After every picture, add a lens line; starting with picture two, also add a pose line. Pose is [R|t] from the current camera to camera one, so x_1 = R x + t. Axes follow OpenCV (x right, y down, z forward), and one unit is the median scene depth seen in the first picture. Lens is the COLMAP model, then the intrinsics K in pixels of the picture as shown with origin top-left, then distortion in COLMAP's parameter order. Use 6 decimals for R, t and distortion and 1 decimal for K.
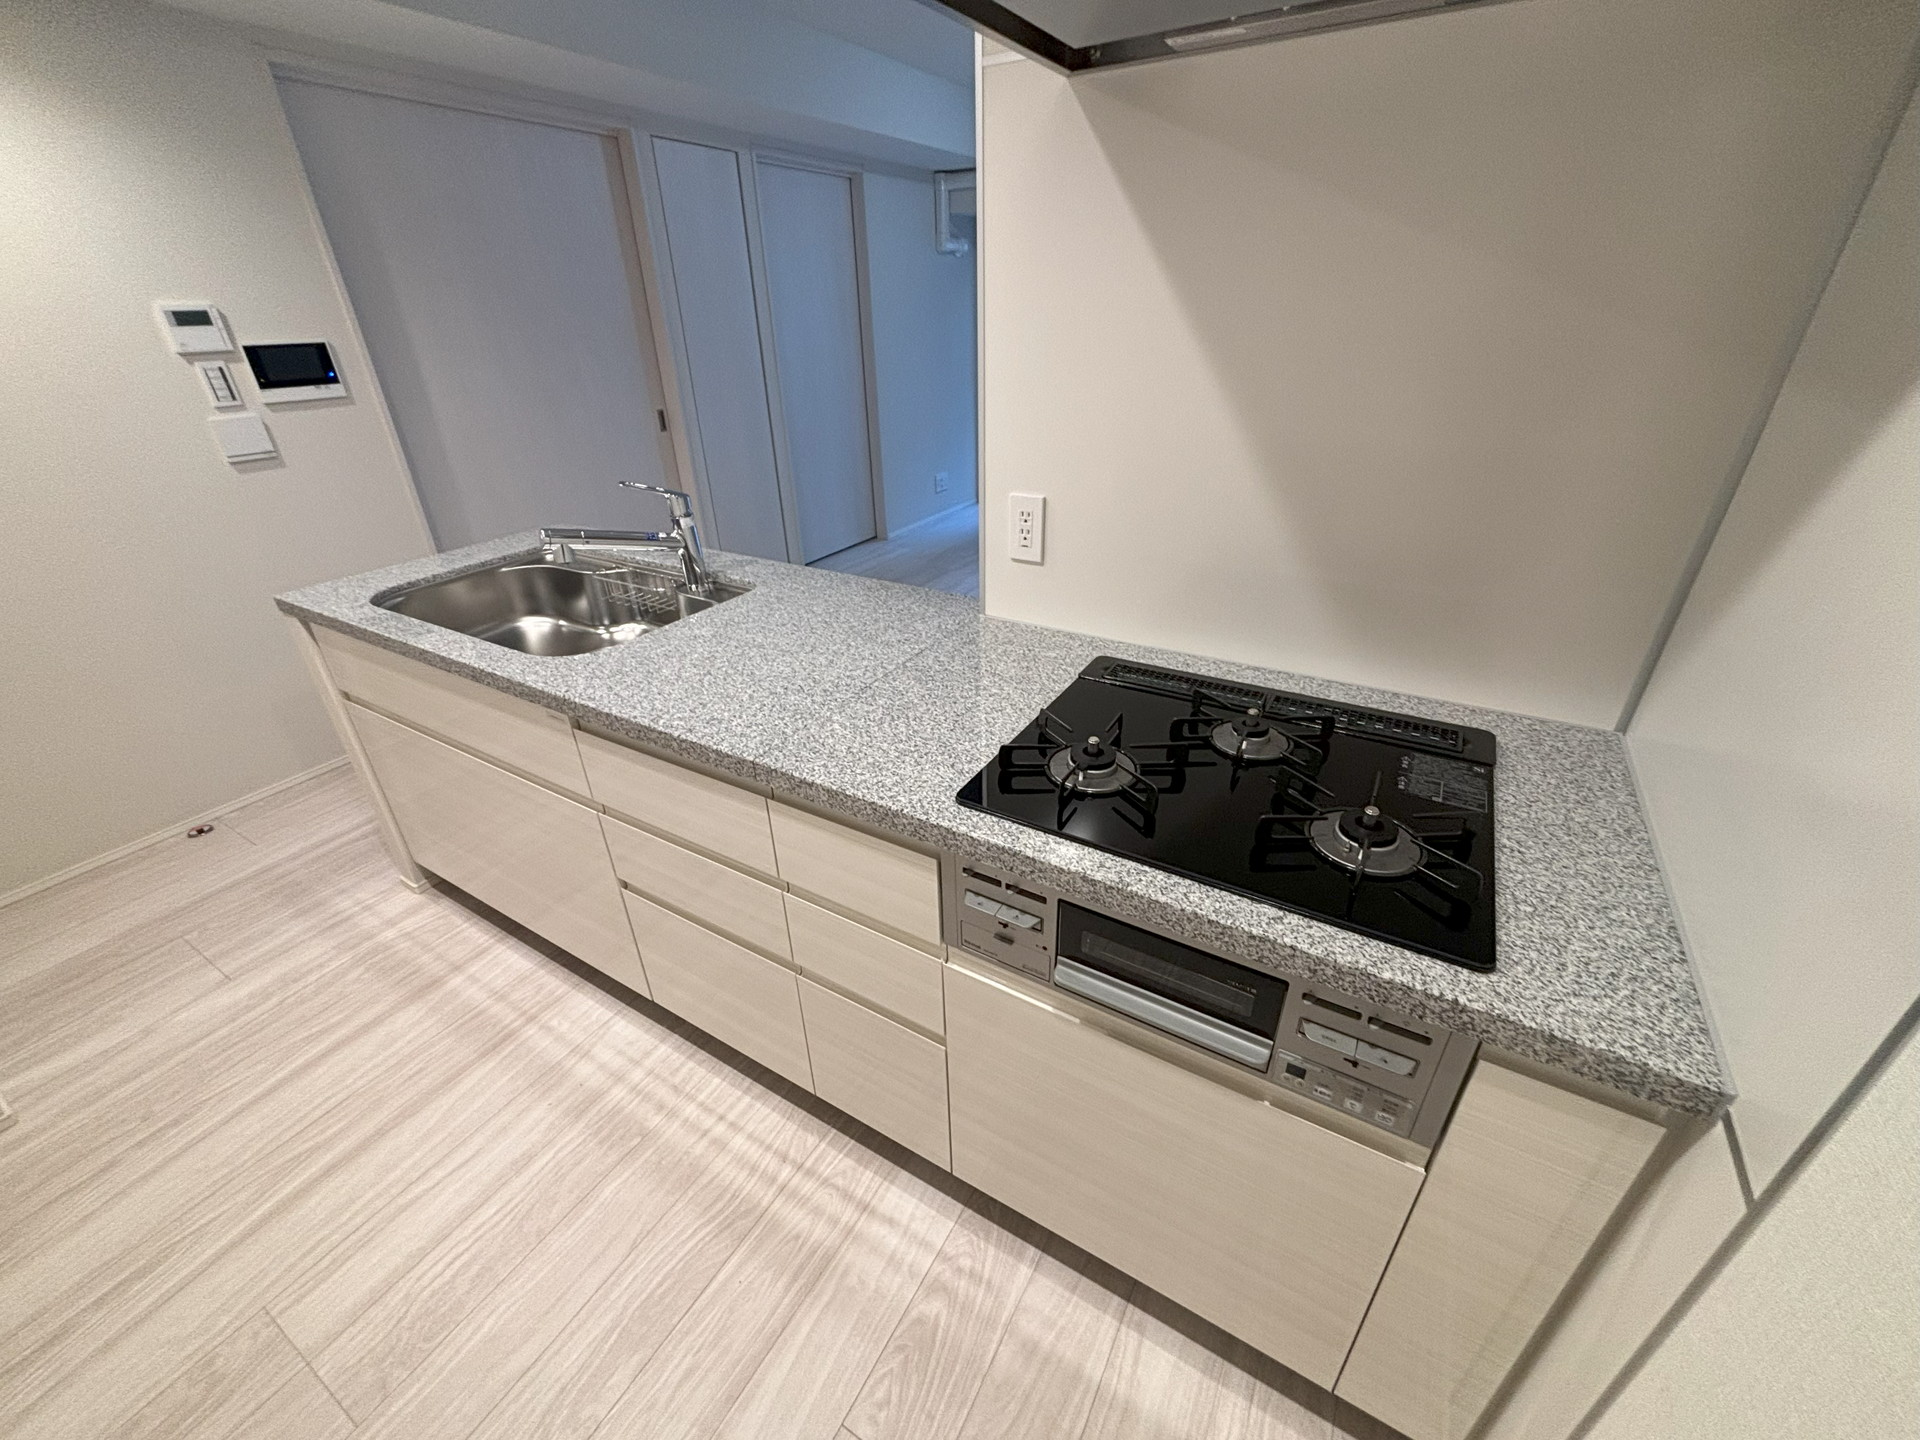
lens RADIAL K [[771.1, 0, 959.5], [0, 771.1, 716.9], [0, 0, 1]] dist [0.002527, -0.000364]
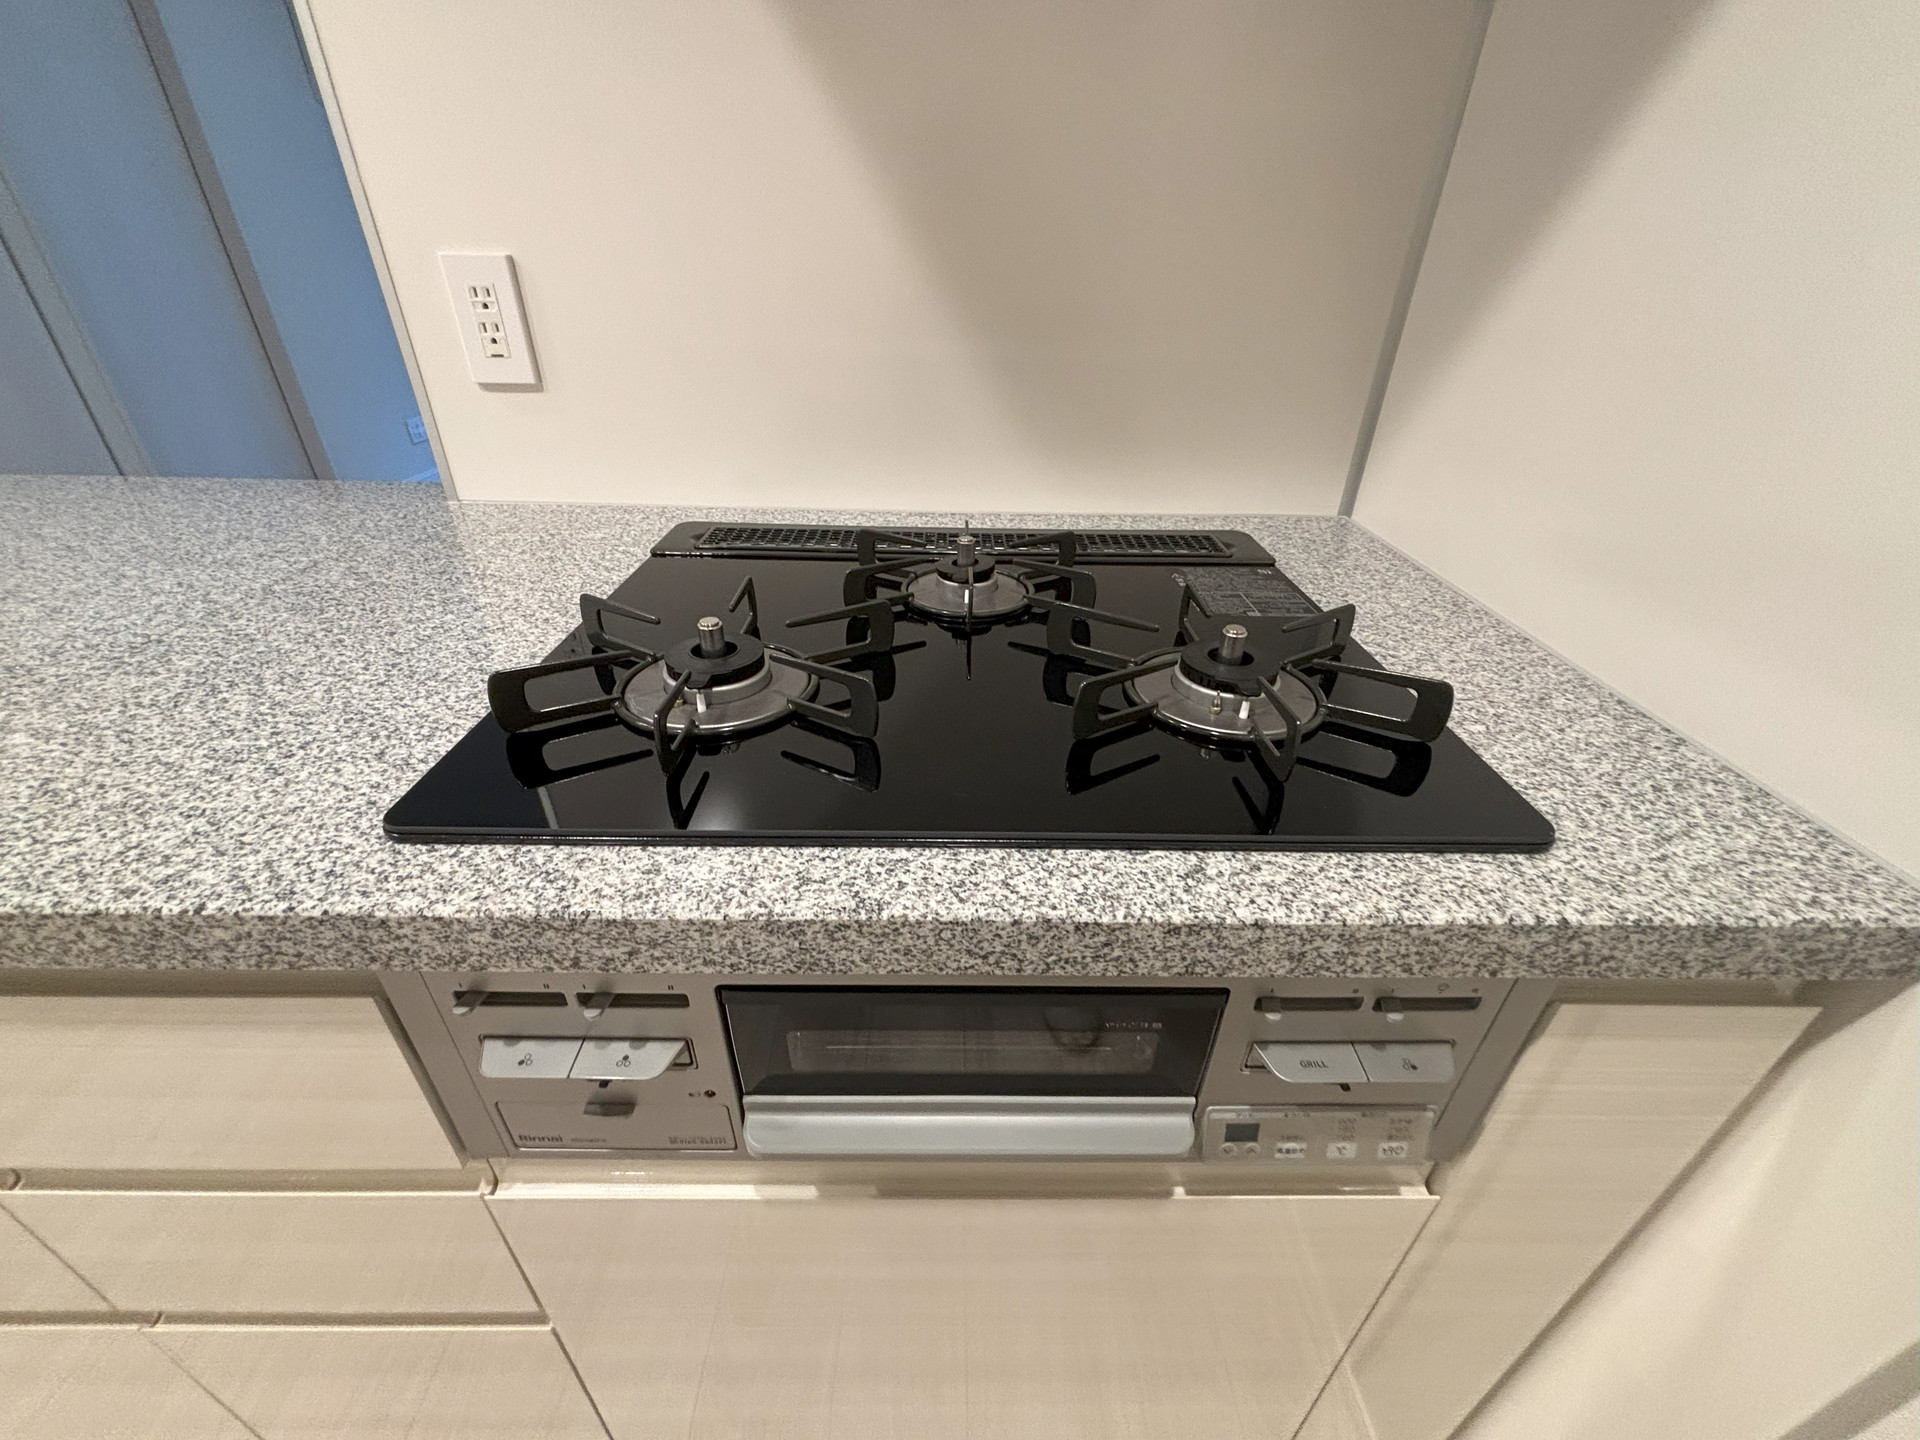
lens RADIAL K [[771.1, 0, 956.5], [0, 771.1, 716.5], [0, 0, 1]] dist [0.002527, -0.000364]
pose [[0.855663, -0.228009, 0.464599, 0.075487], [0.212119, 0.973361, 0.087027, 0.080779], [-0.472066, 0.024085, 0.881234, 0.542244]]
